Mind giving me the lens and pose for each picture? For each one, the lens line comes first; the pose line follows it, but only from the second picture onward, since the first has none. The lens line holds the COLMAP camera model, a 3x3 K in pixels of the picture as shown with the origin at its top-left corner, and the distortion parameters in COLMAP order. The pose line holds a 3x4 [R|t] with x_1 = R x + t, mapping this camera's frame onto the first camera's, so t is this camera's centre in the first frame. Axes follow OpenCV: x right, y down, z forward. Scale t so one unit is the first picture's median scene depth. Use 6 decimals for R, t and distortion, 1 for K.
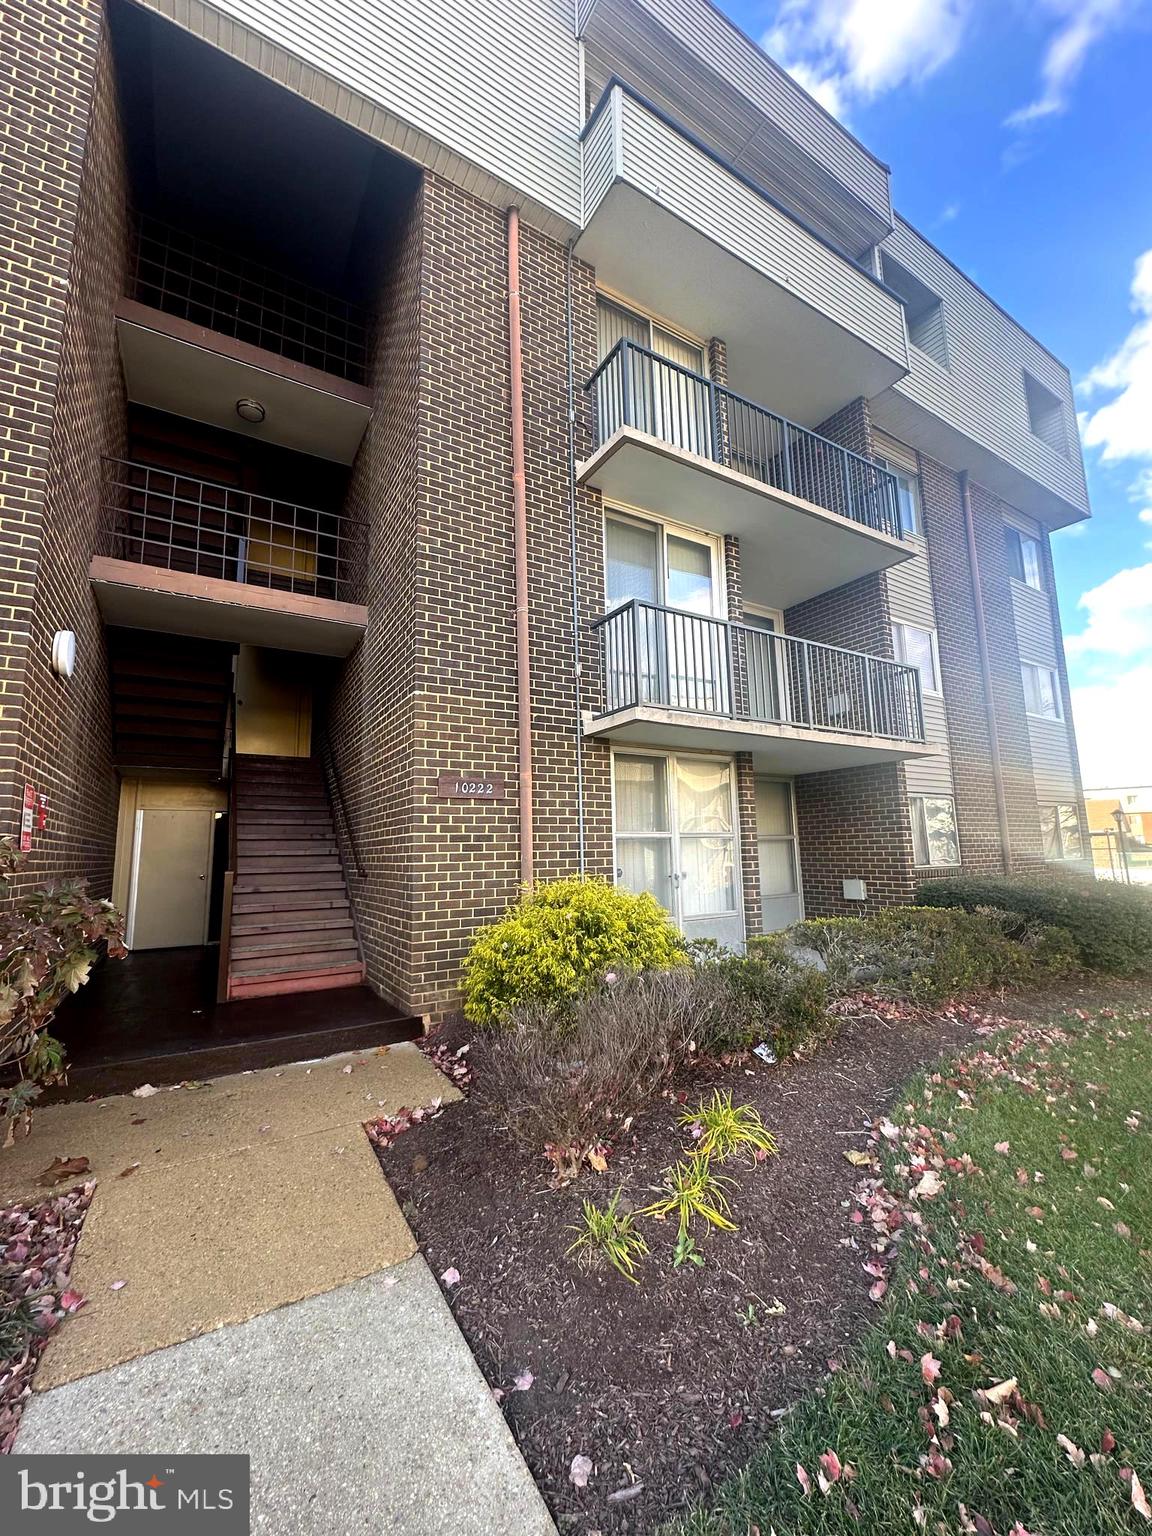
lens RADIAL K [[612.6, 0, 578.2], [0, 612.6, 766.3], [0, 0, 1]] dist [0.000955, 0.000383]
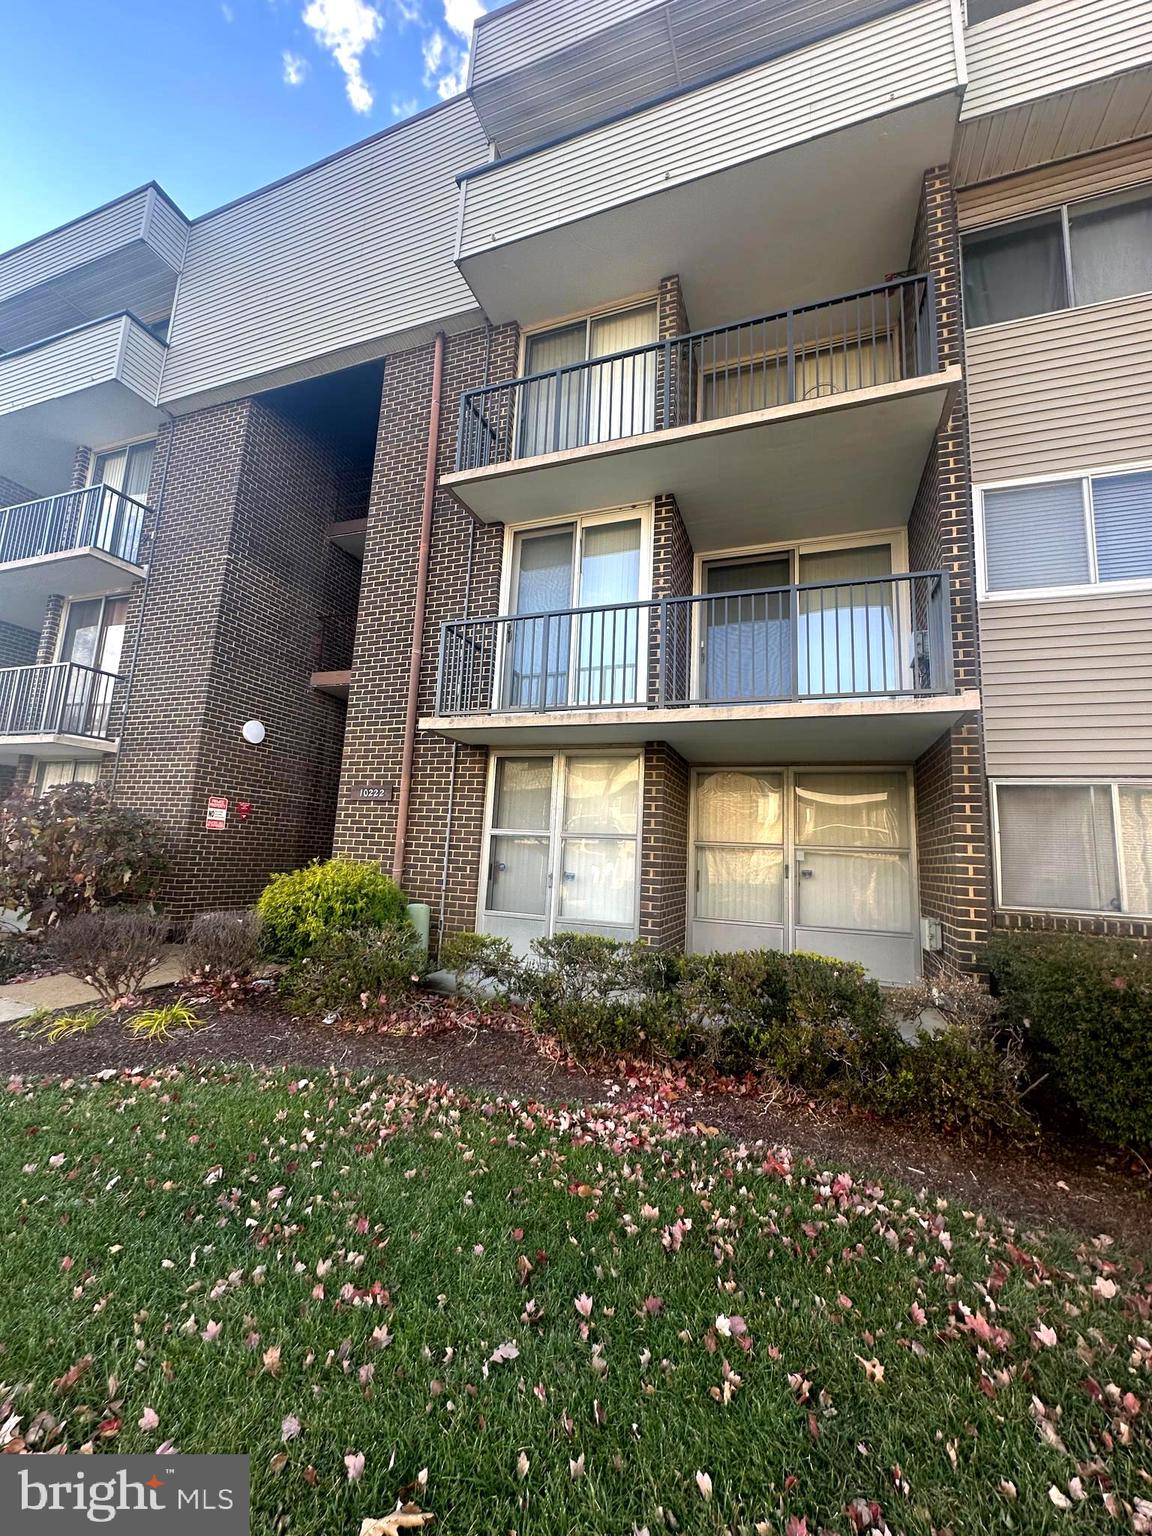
lens RADIAL K [[612.6, 0, 578.2], [0, 612.6, 766.3], [0, 0, 1]] dist [0.000955, 0.000383]
pose [[0.613530, -0.066125, -0.786898, 0.902611], [0.048369, 0.997764, -0.046131, 0.046741], [0.788189, -0.009759, 0.615356, 0.394354]]
